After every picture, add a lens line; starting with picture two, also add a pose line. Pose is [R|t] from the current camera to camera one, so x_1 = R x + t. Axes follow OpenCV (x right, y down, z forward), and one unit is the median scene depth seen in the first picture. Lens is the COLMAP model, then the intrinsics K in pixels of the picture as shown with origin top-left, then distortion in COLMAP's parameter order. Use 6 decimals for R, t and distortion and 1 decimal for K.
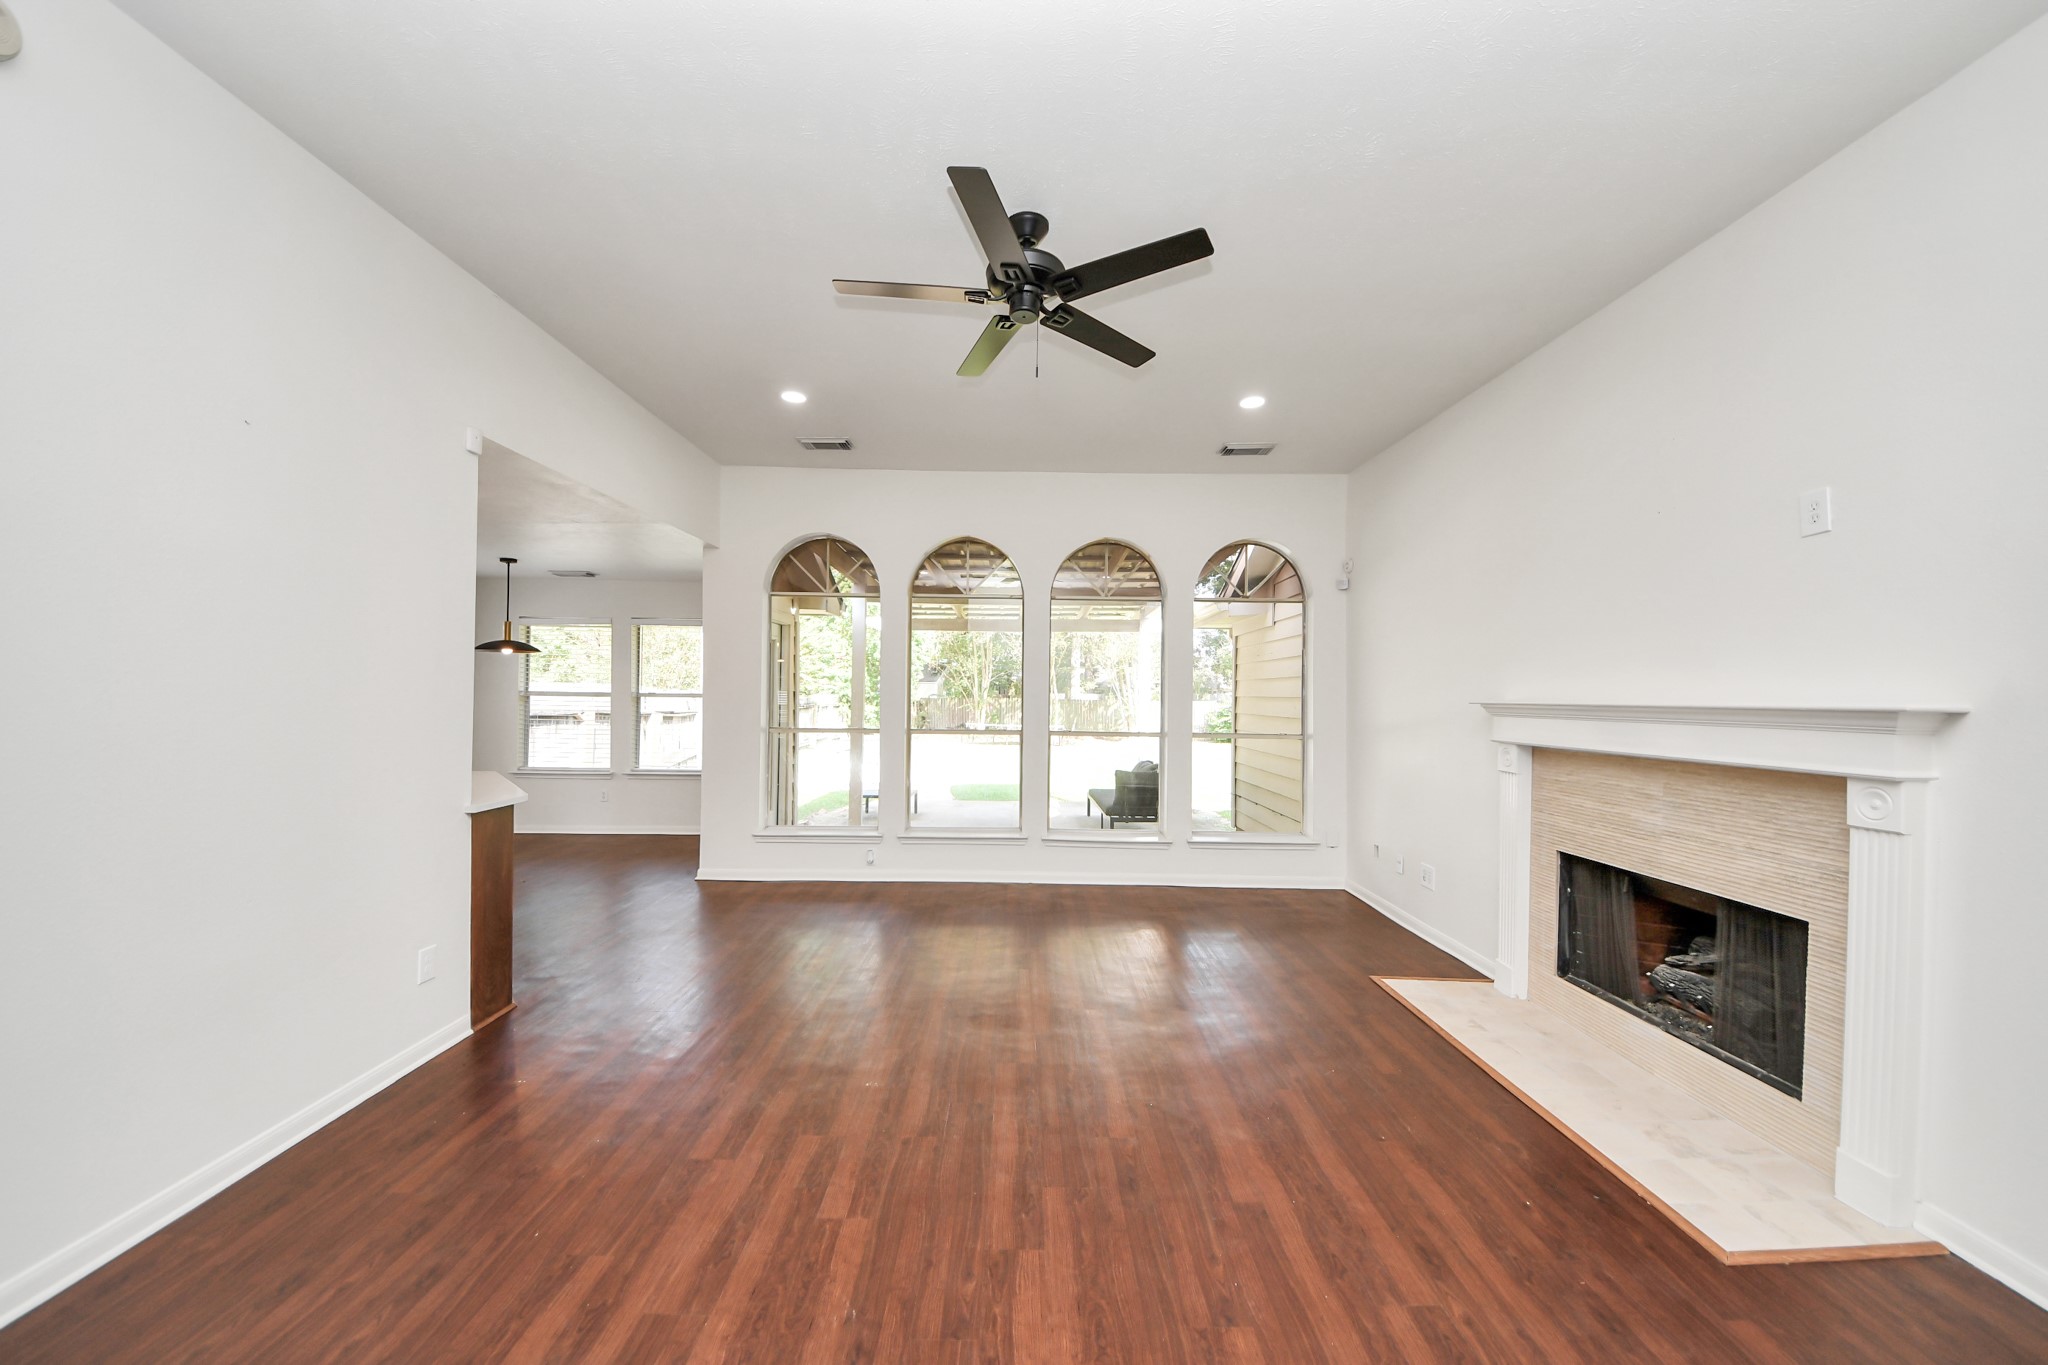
lens RADIAL K [[738.3, 0, 1018.8], [0, 738.3, 689.8], [0, 0, 1]] dist [-0.000356, -0.000032]
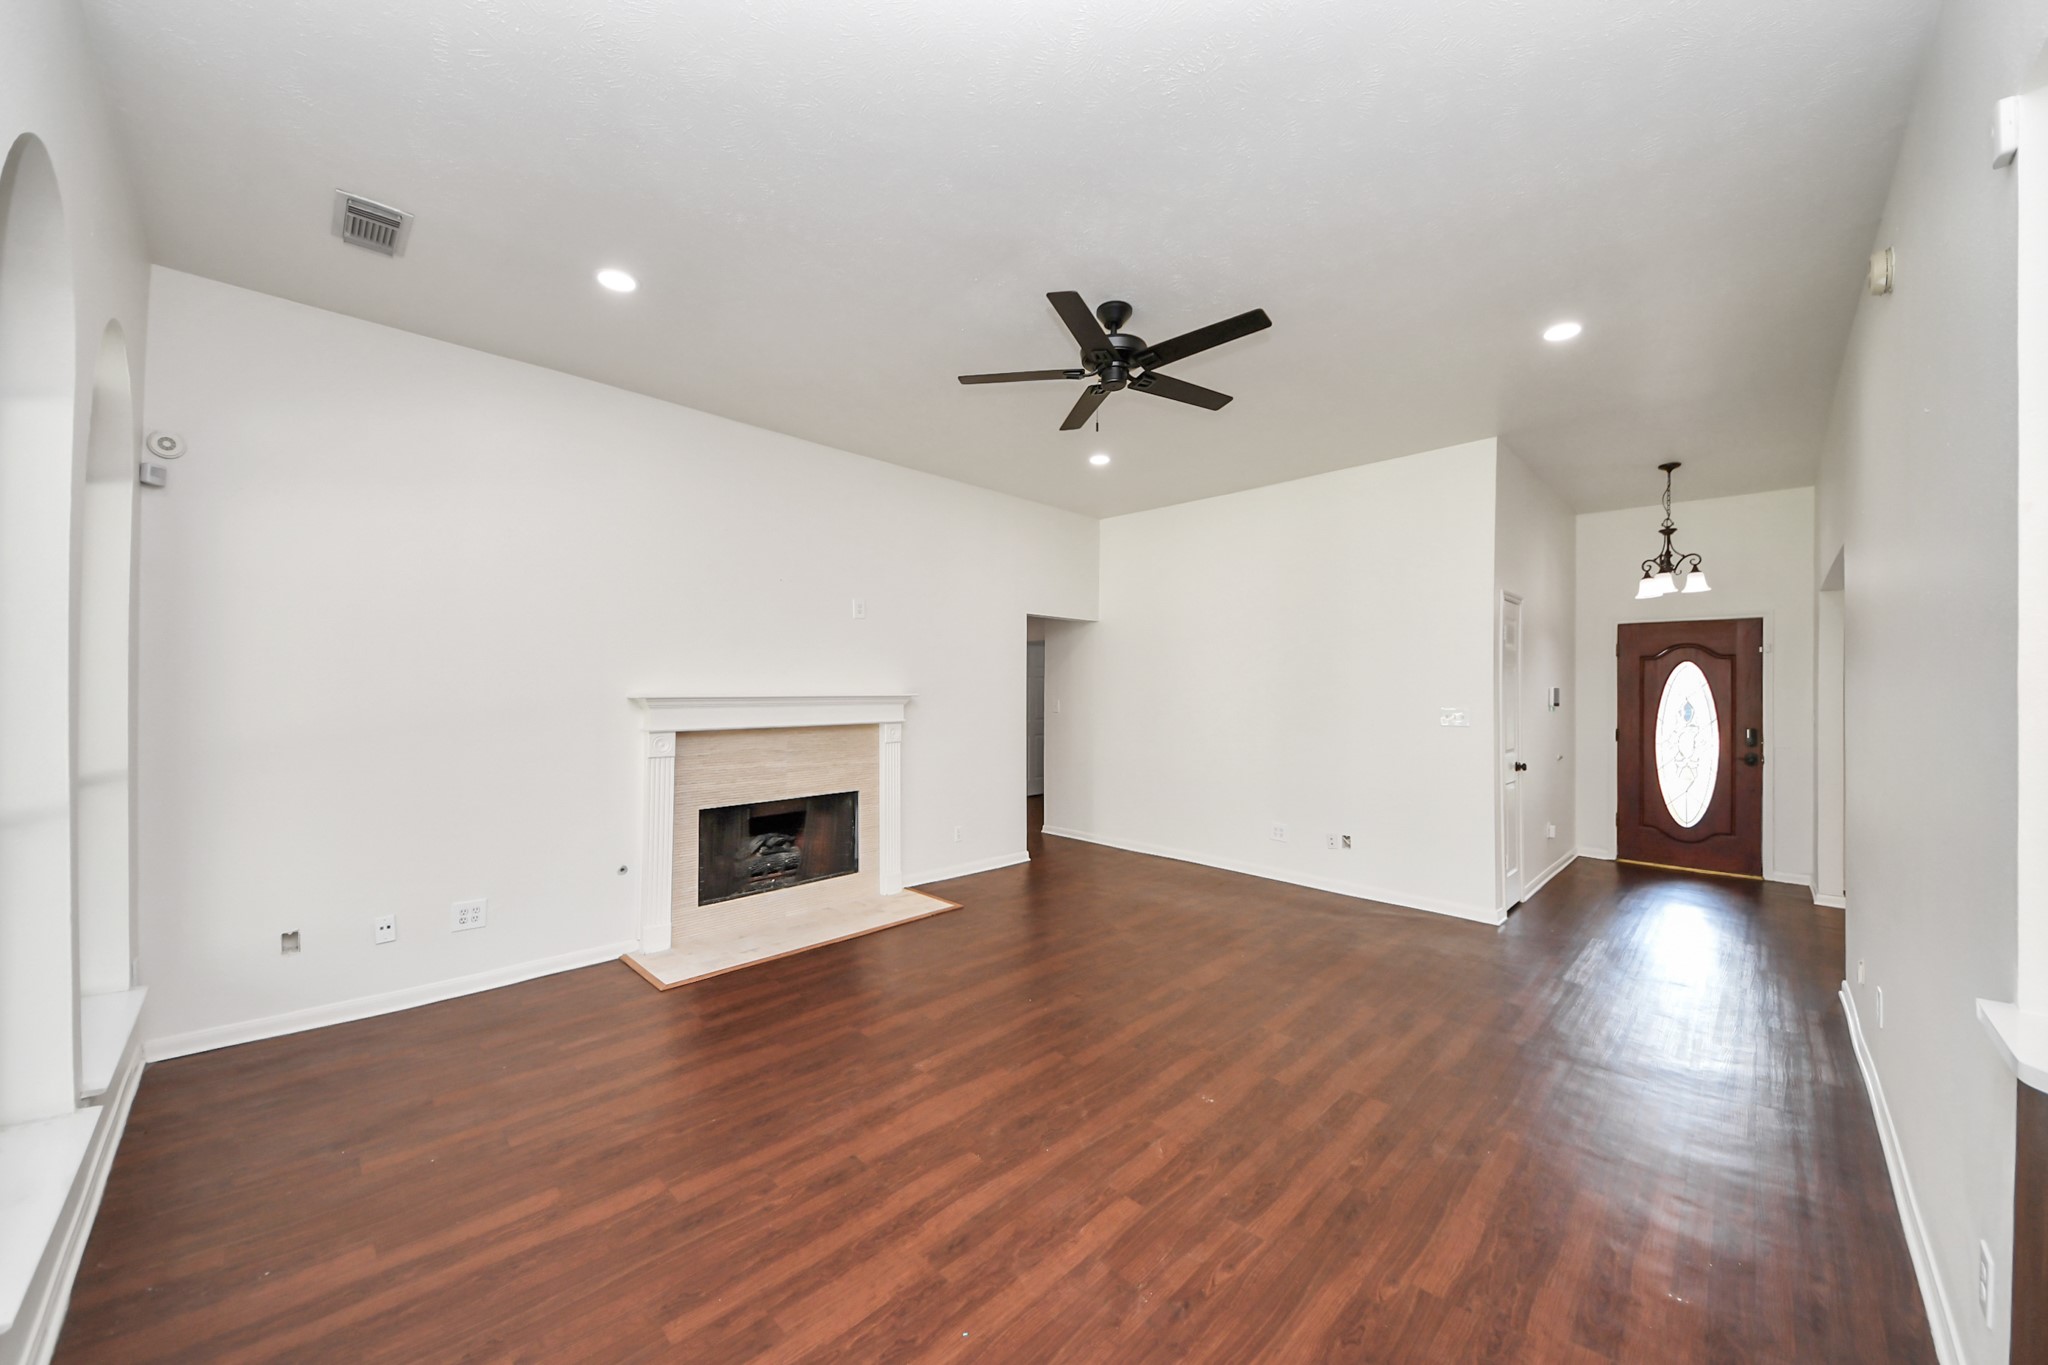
lens RADIAL K [[738.3, 0, 1018.8], [0, 738.3, 689.8], [0, 0, 1]] dist [-0.000356, -0.000032]
pose [[-0.716586, -0.013764, 0.697363, -0.694031], [-0.015646, 0.999871, 0.003657, -0.006810], [-0.697323, -0.008290, -0.716709, 1.877487]]
